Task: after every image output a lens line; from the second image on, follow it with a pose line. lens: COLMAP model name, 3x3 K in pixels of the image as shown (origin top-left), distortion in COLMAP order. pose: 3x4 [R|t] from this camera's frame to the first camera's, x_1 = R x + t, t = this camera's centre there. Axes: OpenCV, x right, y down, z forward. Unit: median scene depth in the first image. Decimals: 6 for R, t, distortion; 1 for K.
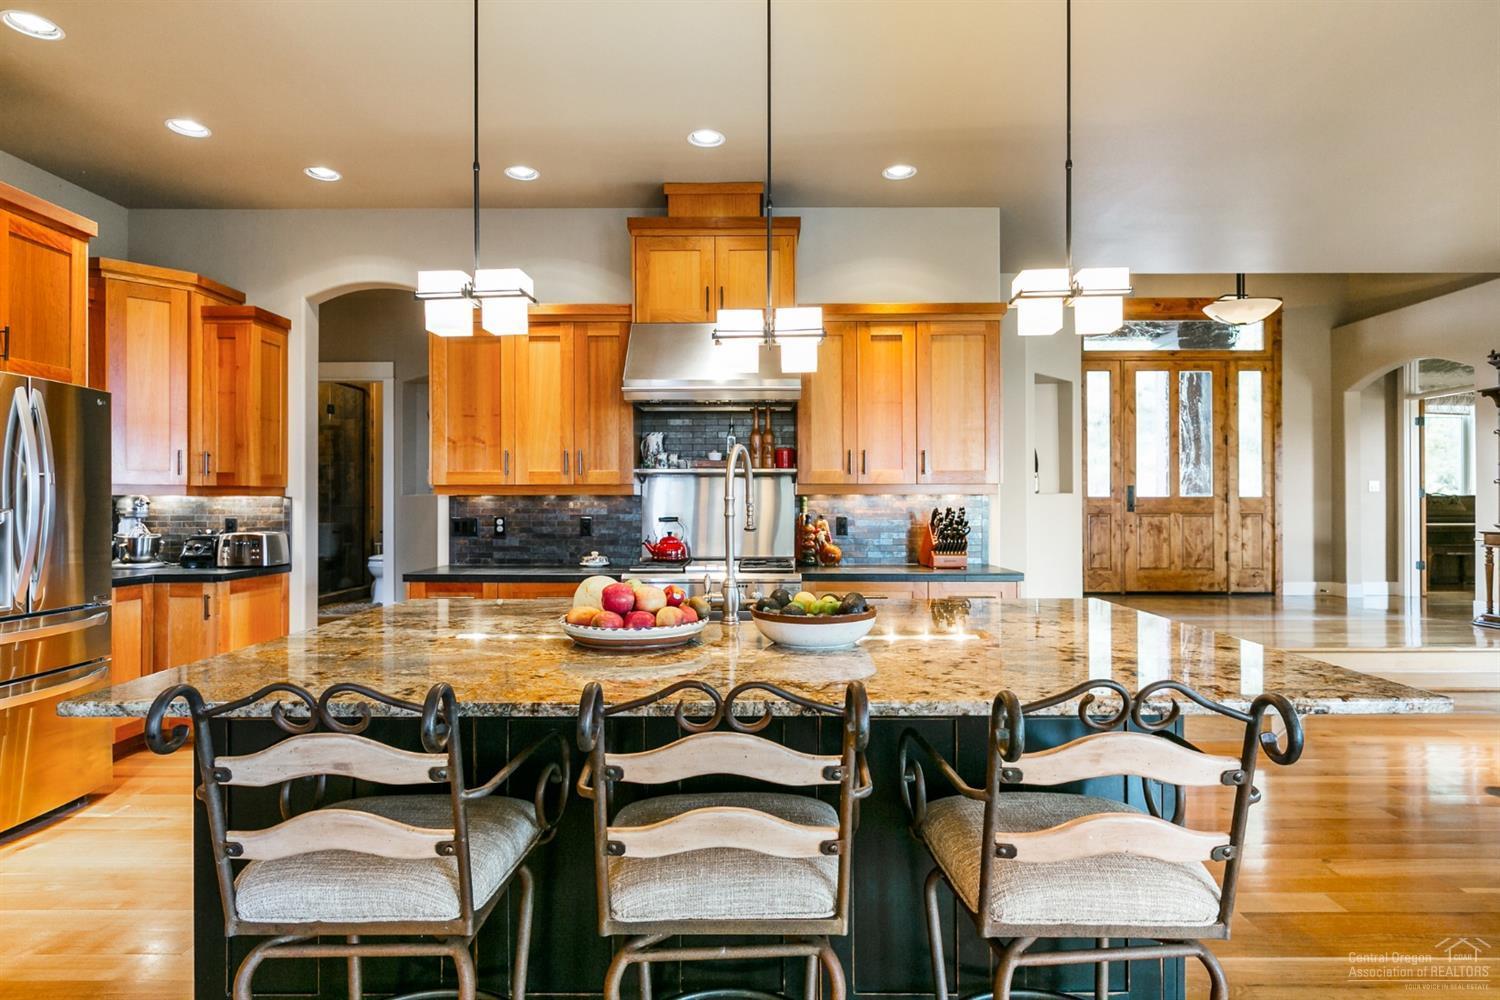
lens RADIAL K [[823.5, 0, 749.9], [0, 823.5, 495.9], [0, 0, 1]] dist [-0.001337, 0.001000]
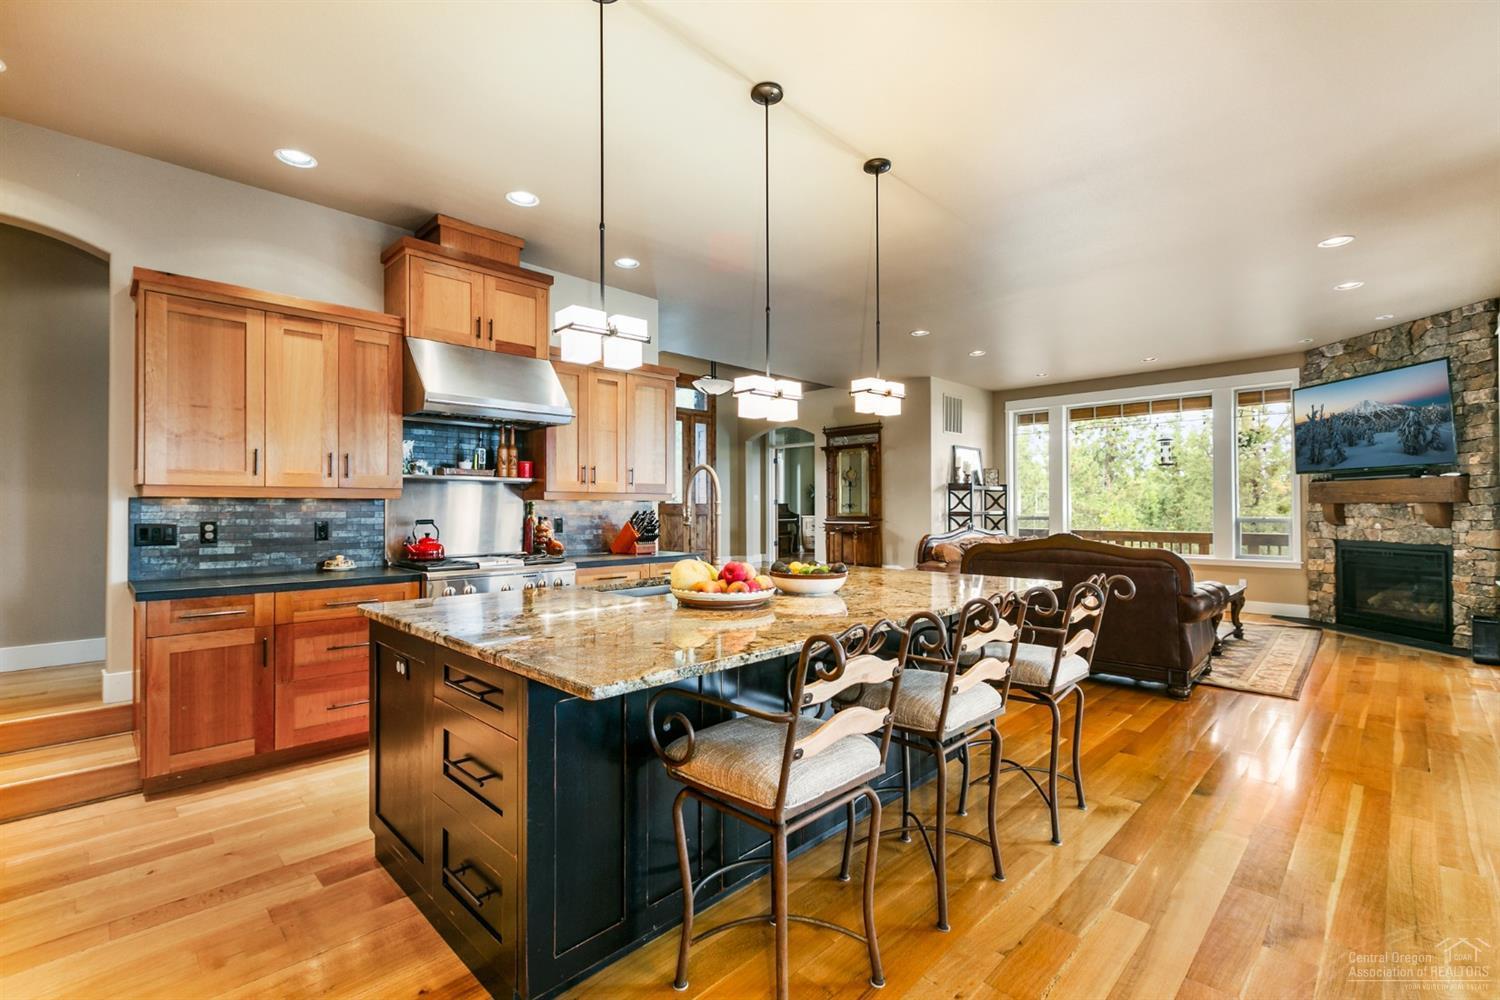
lens RADIAL K [[675.1, 0, 746.3], [0, 675.1, 497.5], [0, 0, 1]] dist [0.001653, -0.002130]
pose [[0.695522, 0.011500, 0.718413, -0.448360], [-0.005438, 0.999928, -0.010742, 0.004056], [-0.718484, 0.003565, 0.695534, 0.083846]]
